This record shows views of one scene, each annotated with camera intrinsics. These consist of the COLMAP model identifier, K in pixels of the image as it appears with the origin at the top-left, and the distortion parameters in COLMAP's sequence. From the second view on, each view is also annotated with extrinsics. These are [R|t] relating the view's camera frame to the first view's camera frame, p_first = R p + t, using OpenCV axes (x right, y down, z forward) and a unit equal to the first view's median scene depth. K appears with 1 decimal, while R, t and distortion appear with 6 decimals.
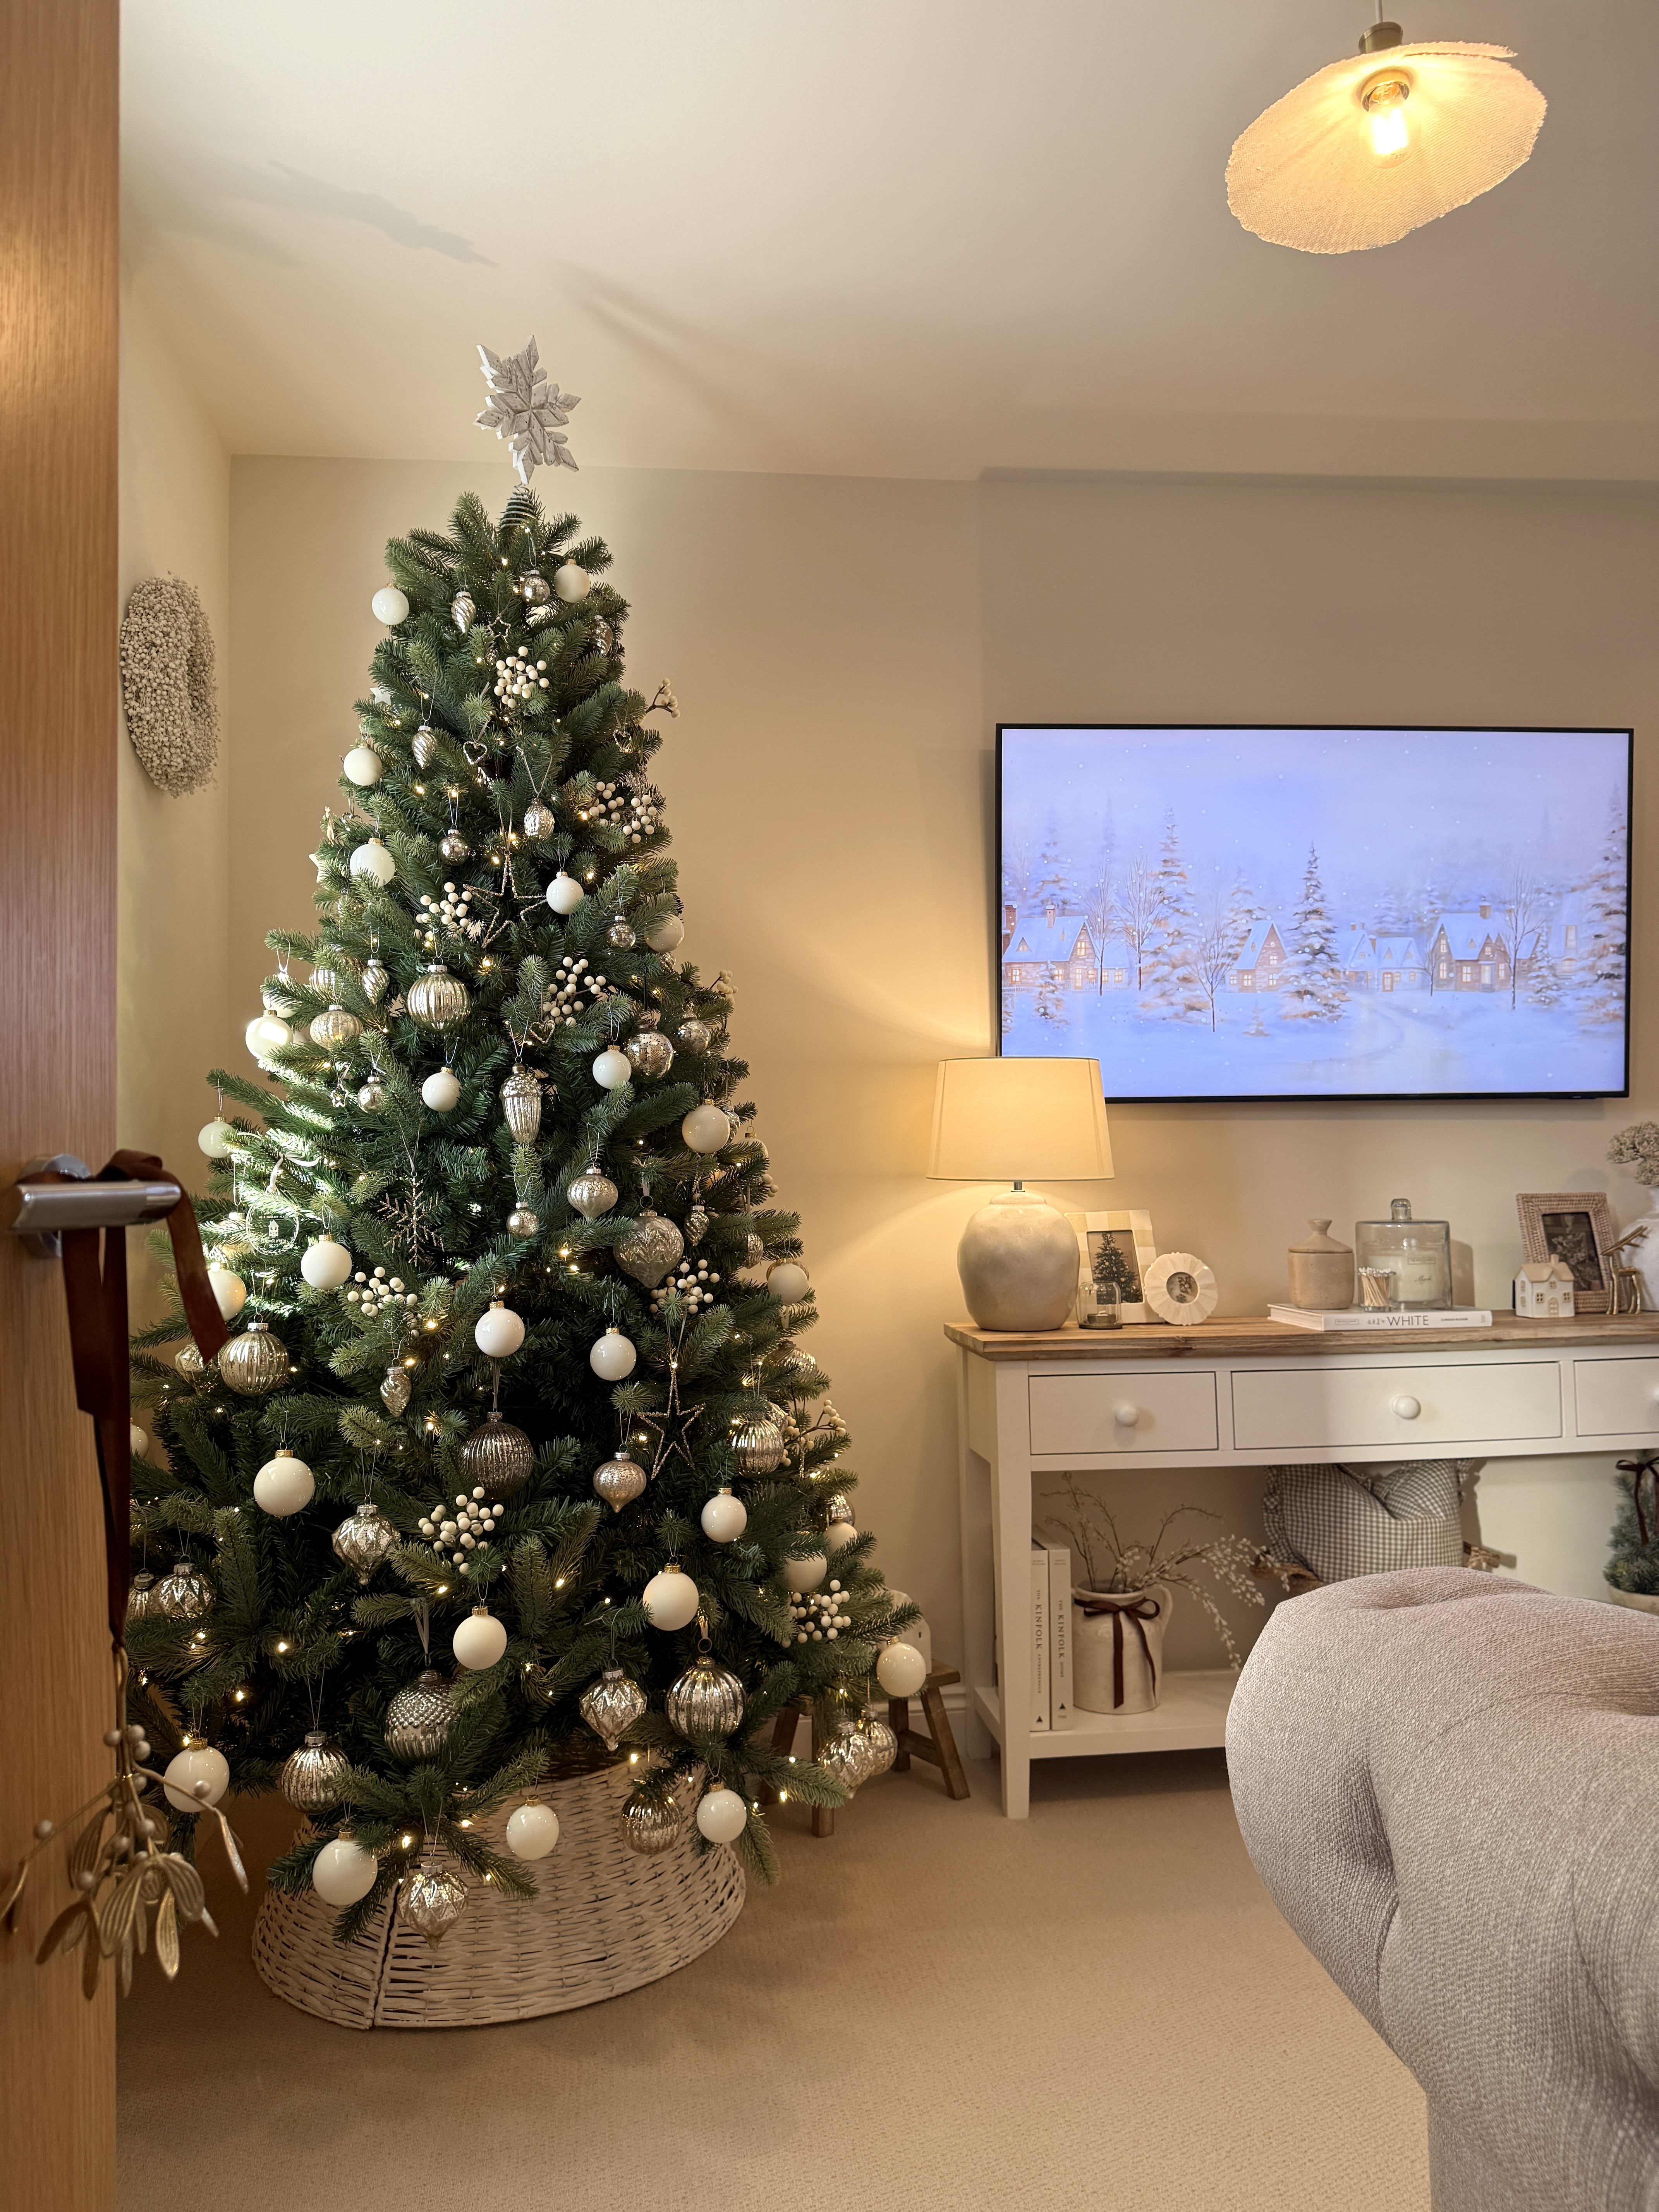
lens RADIAL K [[1543.4, 0, 812.5], [0, 1543.4, 1108.7], [0, 0, 1]] dist [0.067136, -0.086702]
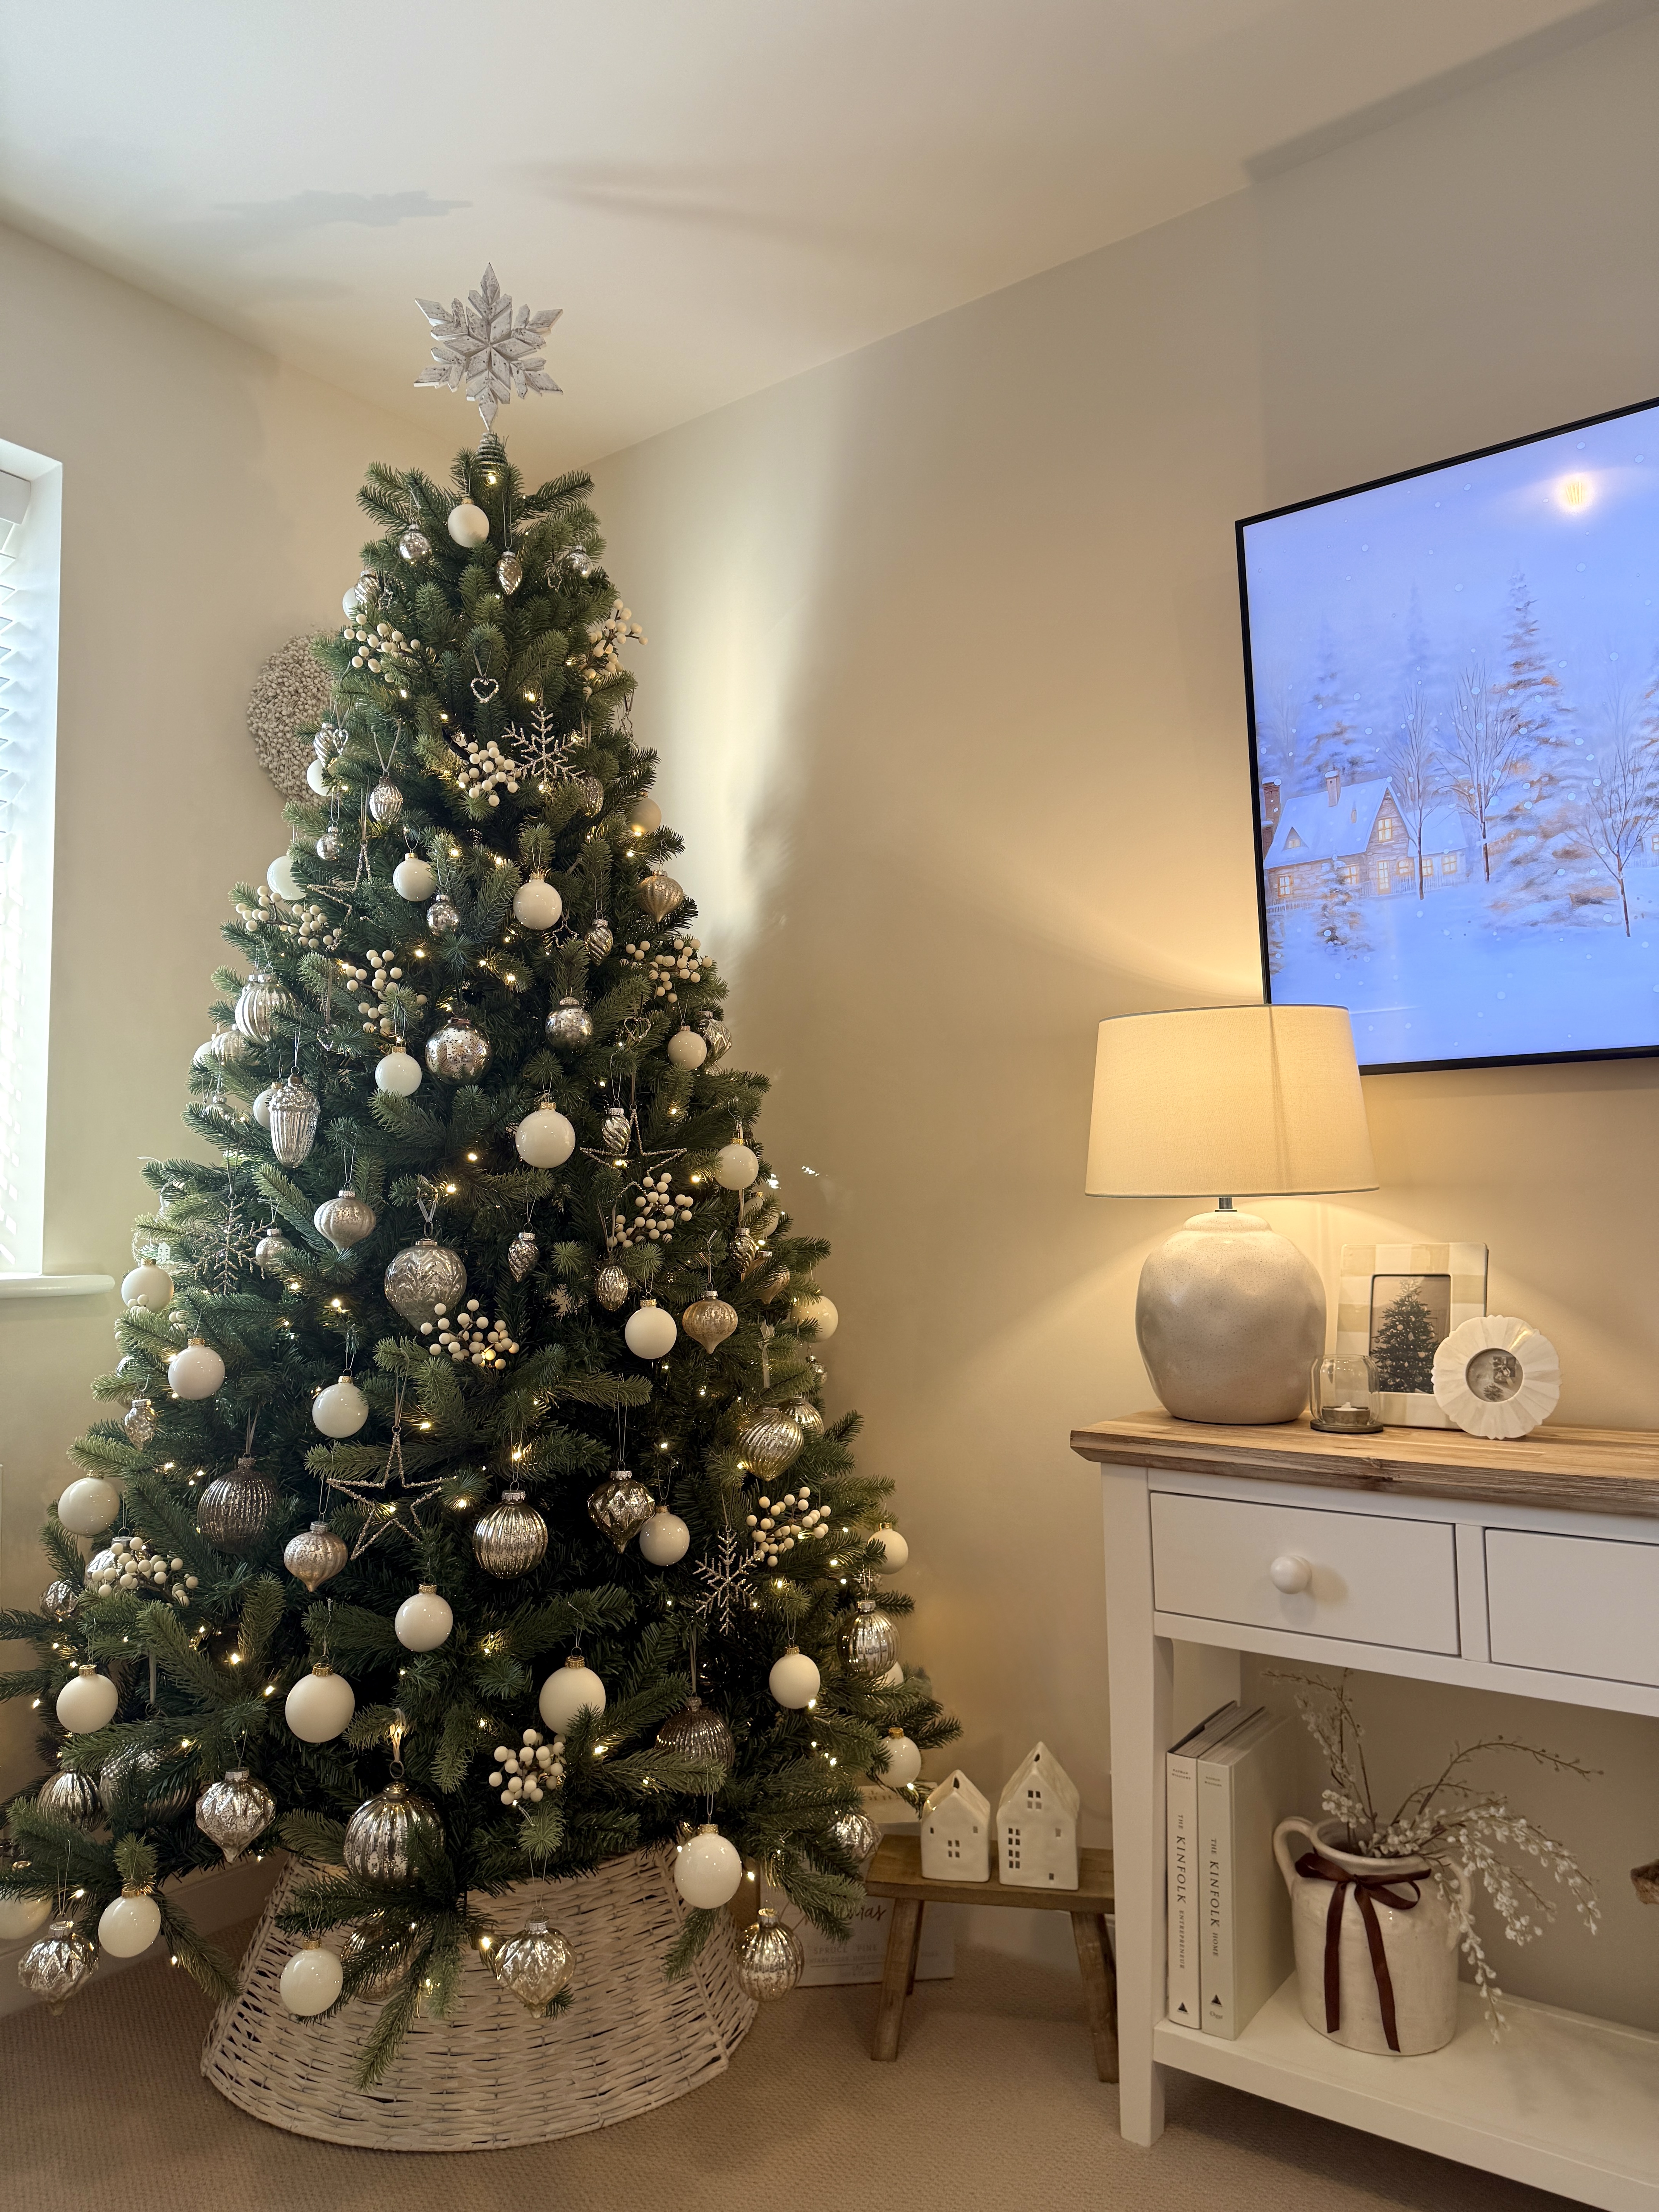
lens RADIAL K [[1543.4, 0, 823.8], [0, 1543.4, 1107.9], [0, 0, 1]] dist [0.067136, -0.086702]
pose [[0.730626, -0.033358, -0.681962, 0.454065], [0.041810, 0.999117, -0.004079, 0.004516], [0.681496, -0.025533, 0.731376, 0.379125]]
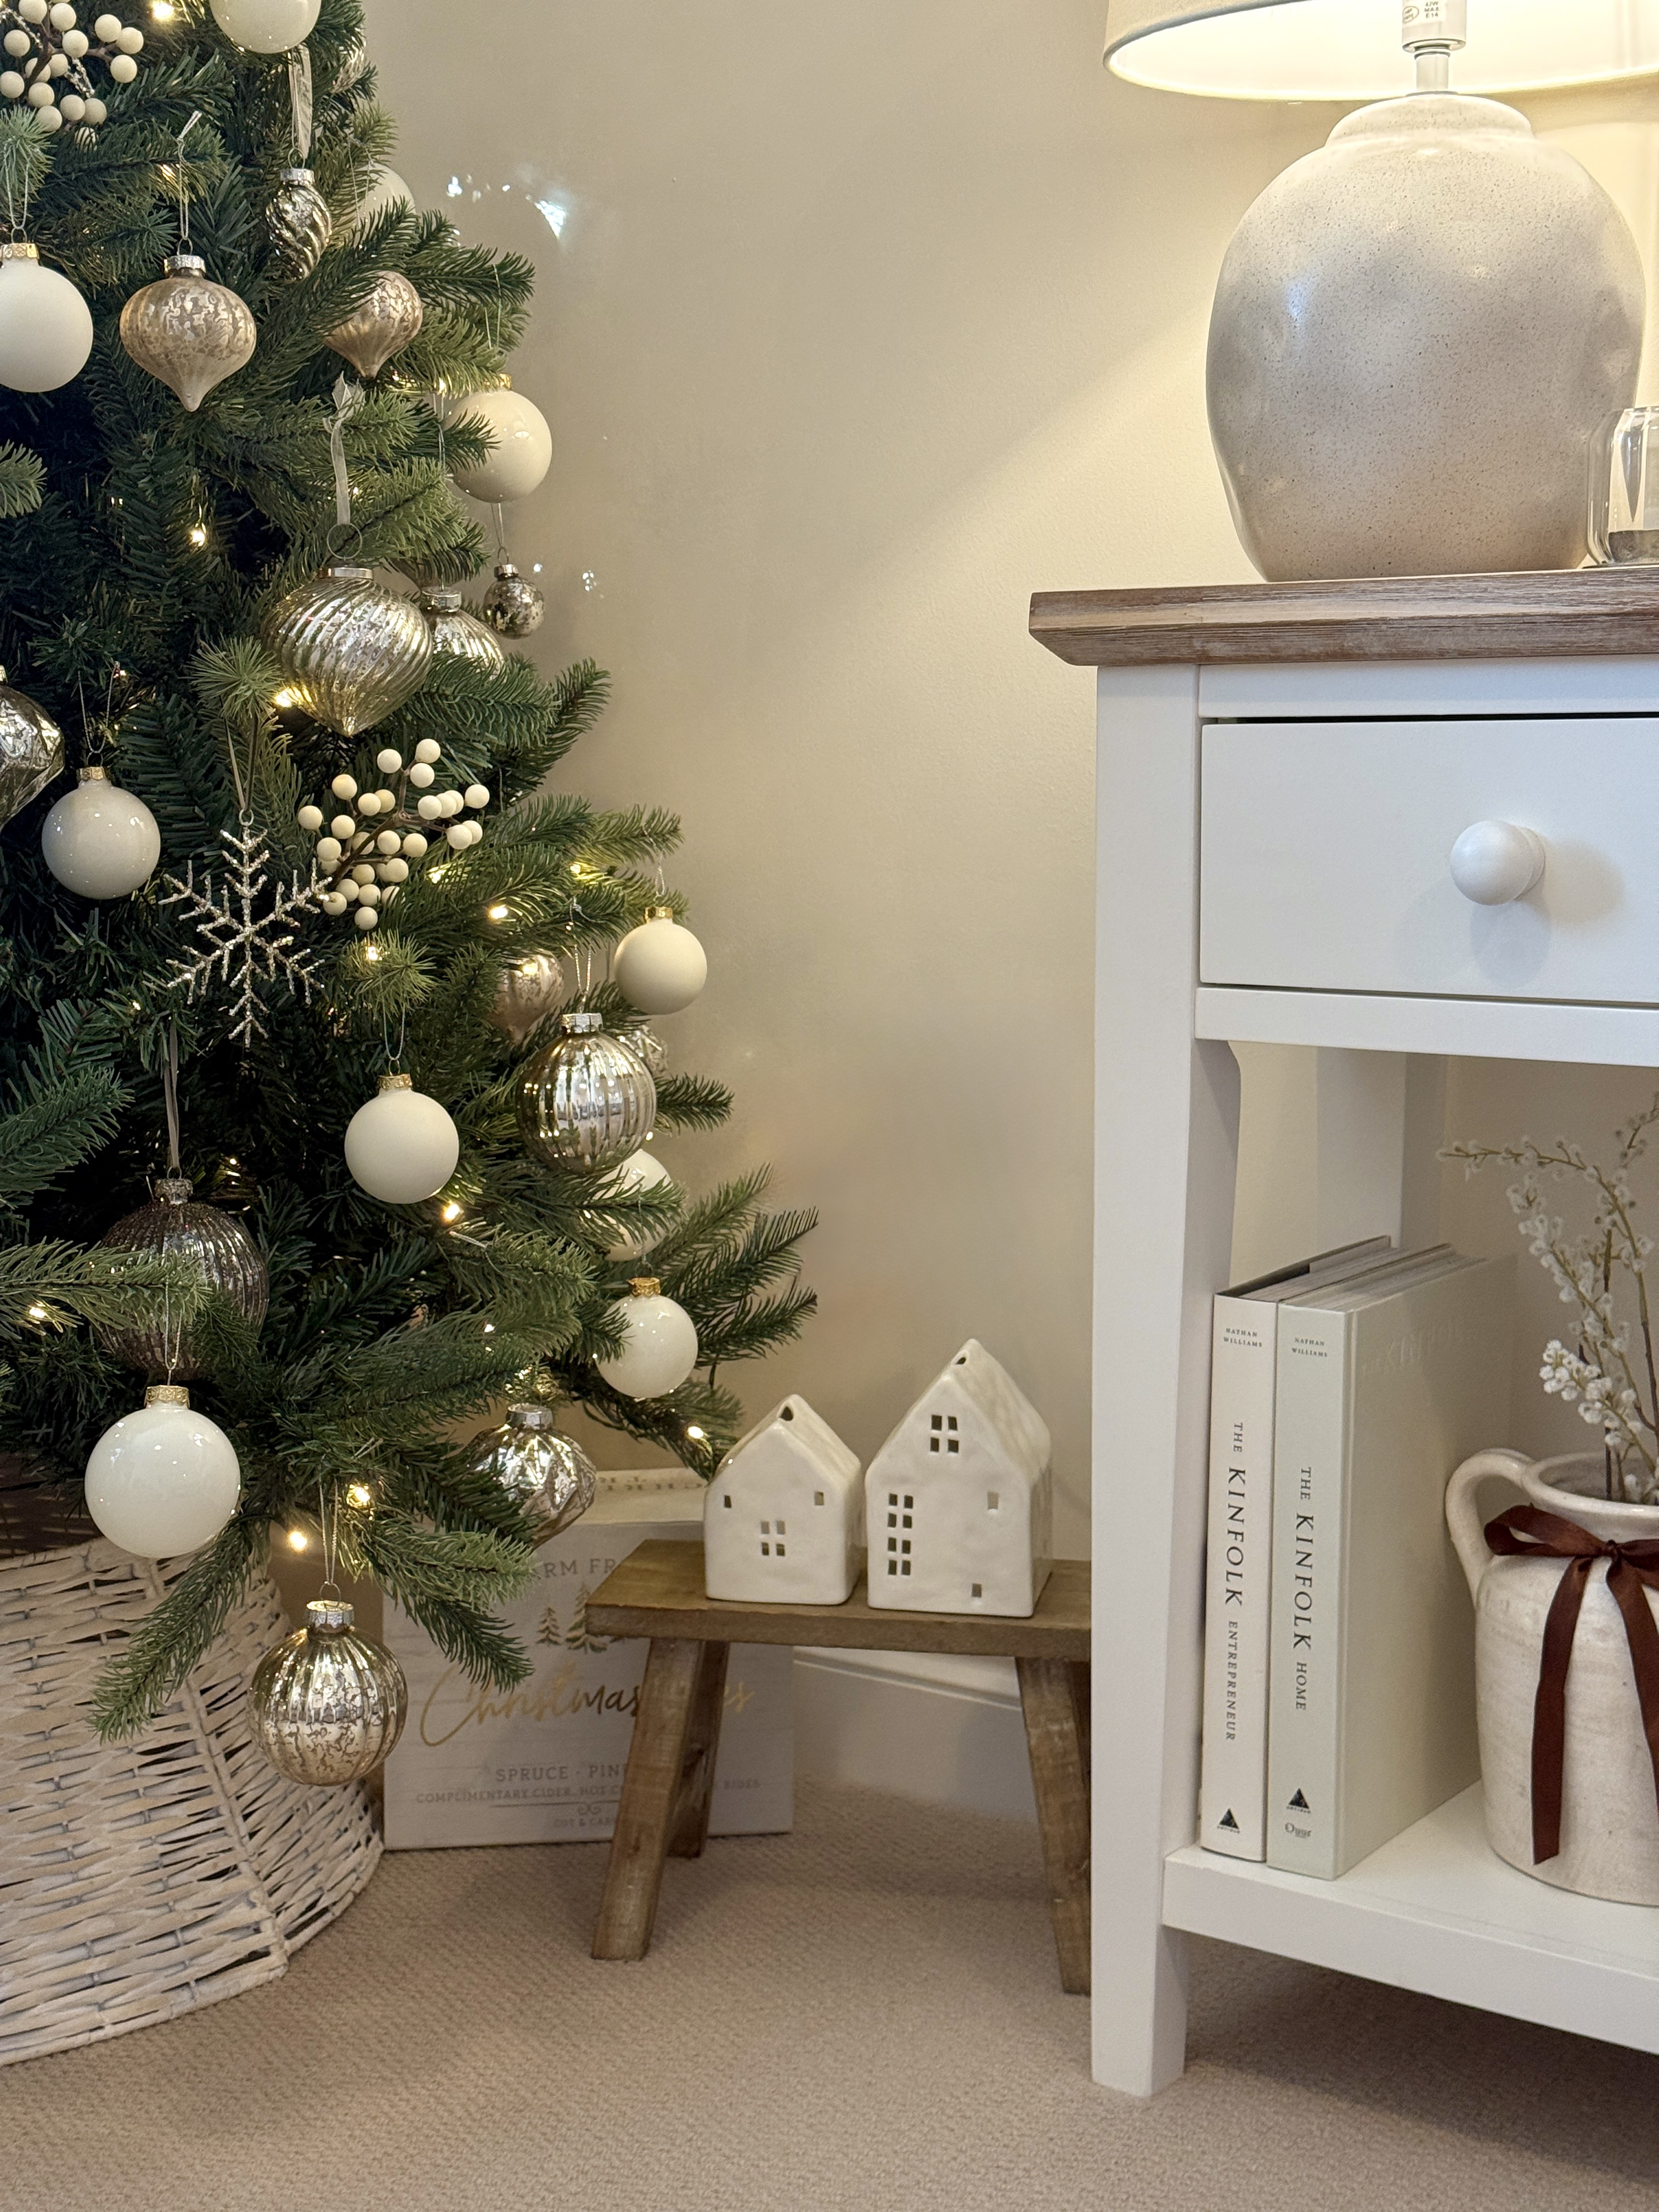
lens RADIAL K [[3101.0, 0, 818.4], [0, 3101.0, 1095.4], [0, 0, 1]] dist [0.110285, 0.000000]
pose [[0.739090, 0.096210, -0.666700, 0.440732], [0.031968, 0.983622, 0.177384, 0.124095], [0.672847, -0.152416, 0.723910, 0.467929]]
